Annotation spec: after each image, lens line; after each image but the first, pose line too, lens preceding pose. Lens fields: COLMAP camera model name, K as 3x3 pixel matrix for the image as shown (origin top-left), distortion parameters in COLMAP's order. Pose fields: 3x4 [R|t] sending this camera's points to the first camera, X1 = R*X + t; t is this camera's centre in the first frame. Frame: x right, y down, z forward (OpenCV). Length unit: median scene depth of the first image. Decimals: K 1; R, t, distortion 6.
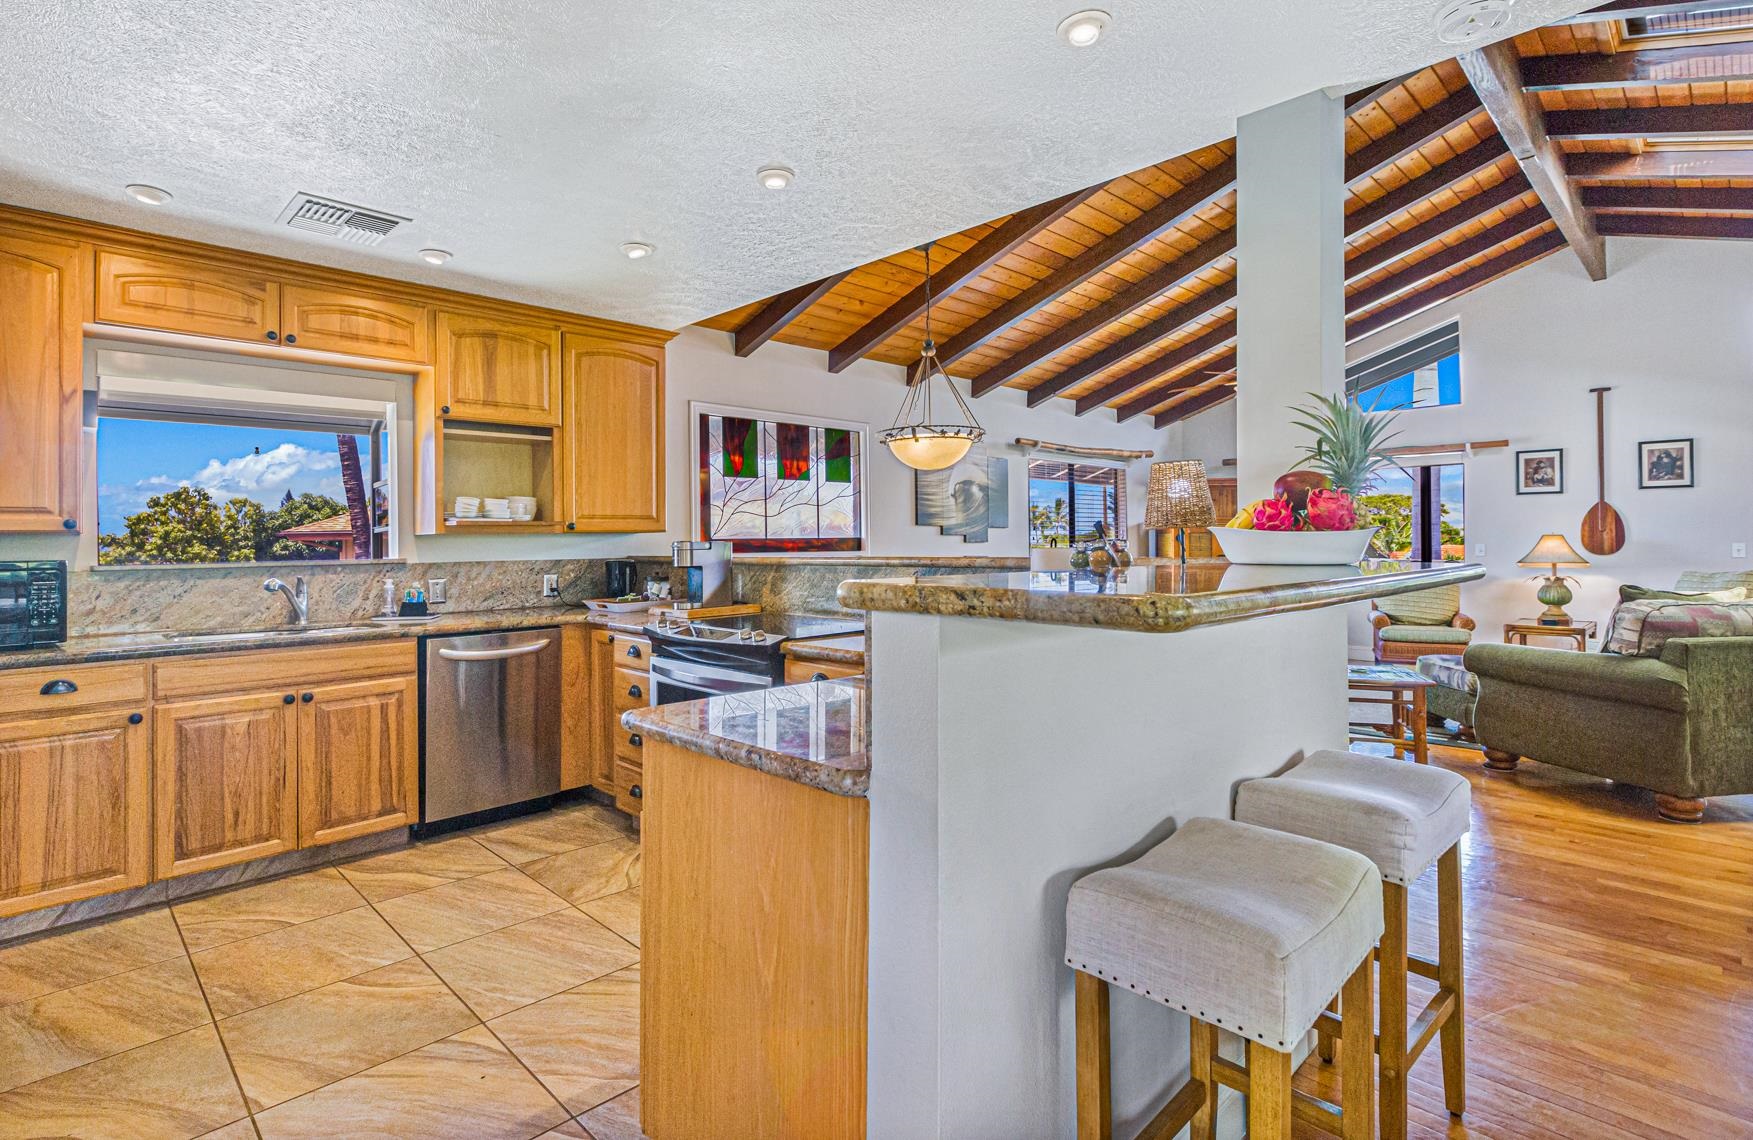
lens RADIAL K [[853.6, 0, 828.4], [0, 853.6, 527.1], [0, 0, 1]] dist [-0.017957, 0.003640]
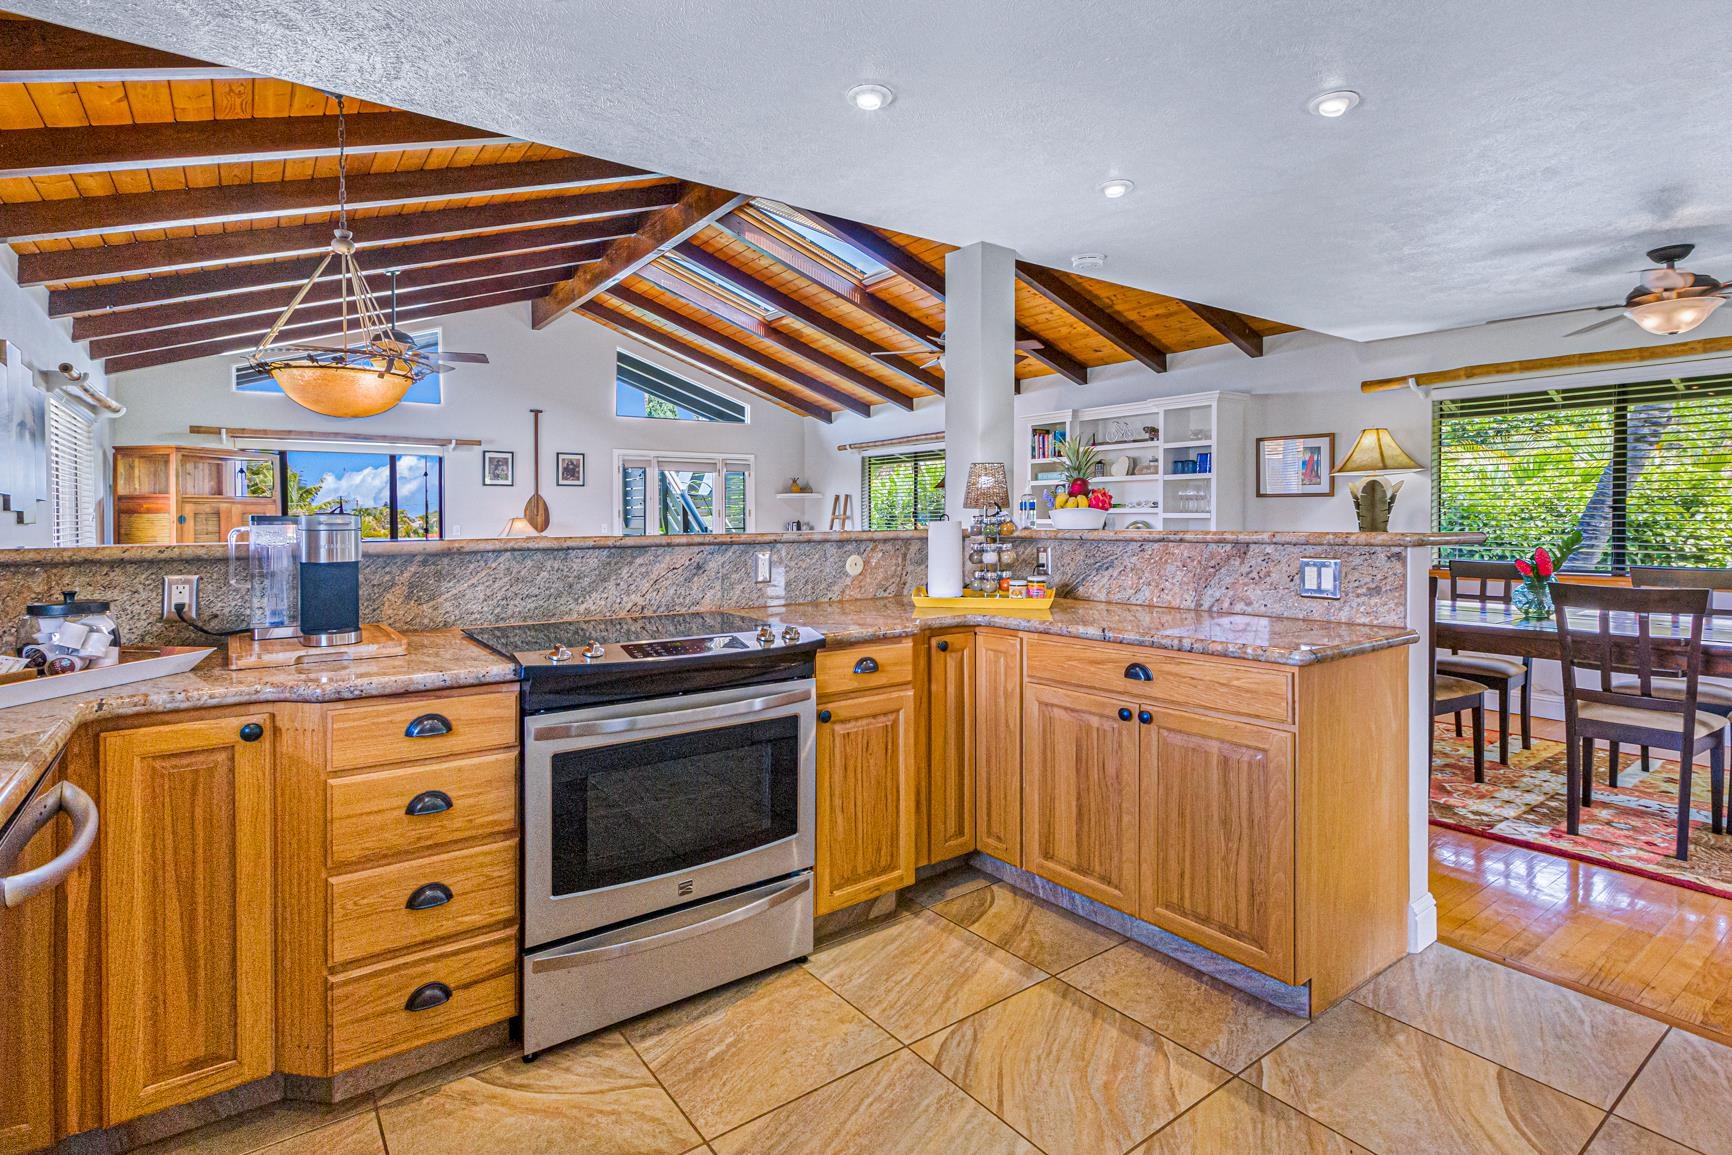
lens RADIAL K [[833.6, 0, 840.6], [0, 833.6, 513.2], [0, 0, 1]] dist [0.008961, -0.004745]
pose [[0.140610, 0.012421, 0.989987, -0.618668], [-0.012542, 0.999863, -0.010764, 0.016320], [-0.989986, -0.010903, 0.140746, 0.601817]]
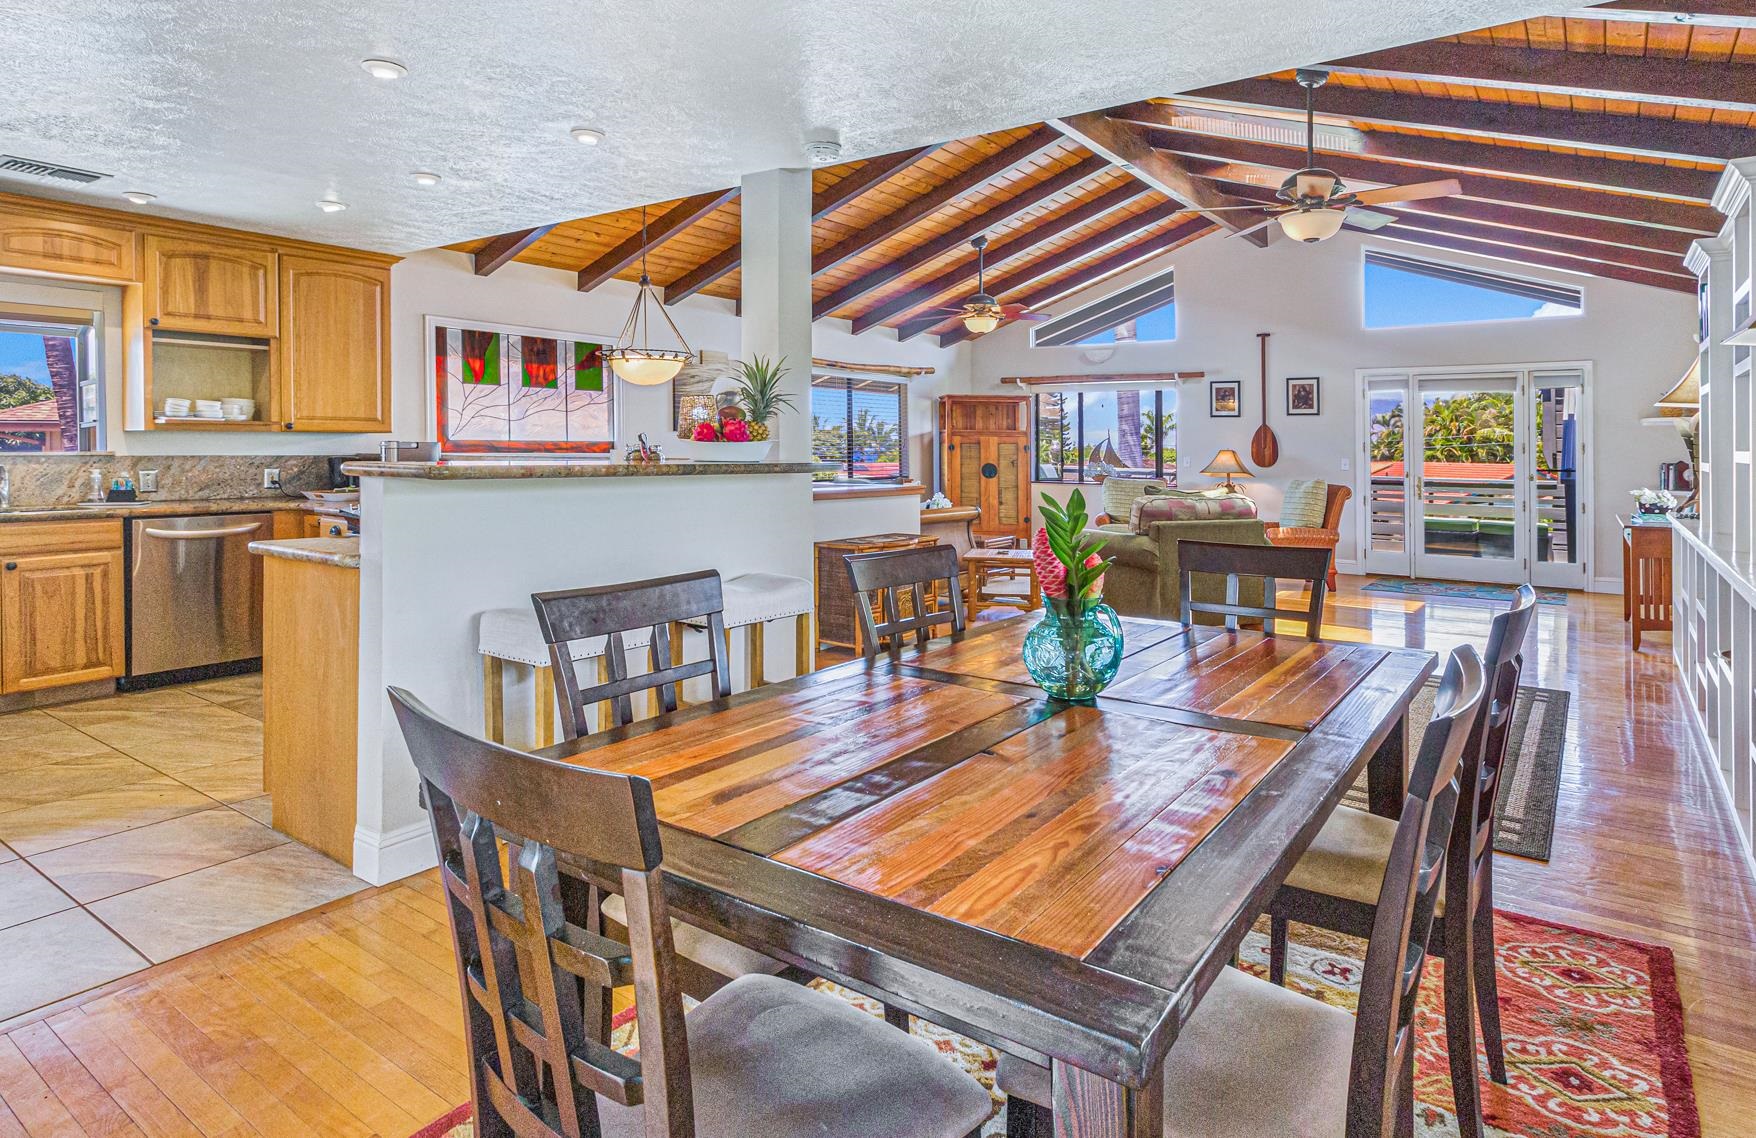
lens RADIAL K [[966.4, 0, 960.5], [0, 966.4, 462.8], [0, 0, 1]] dist [0.015051, -0.008744]
pose [[0.971842, 0.015430, 0.235130, 0.284521], [-0.023052, 0.999293, 0.029702, -0.012242], [-0.234505, -0.034286, 0.971510, -0.505858]]
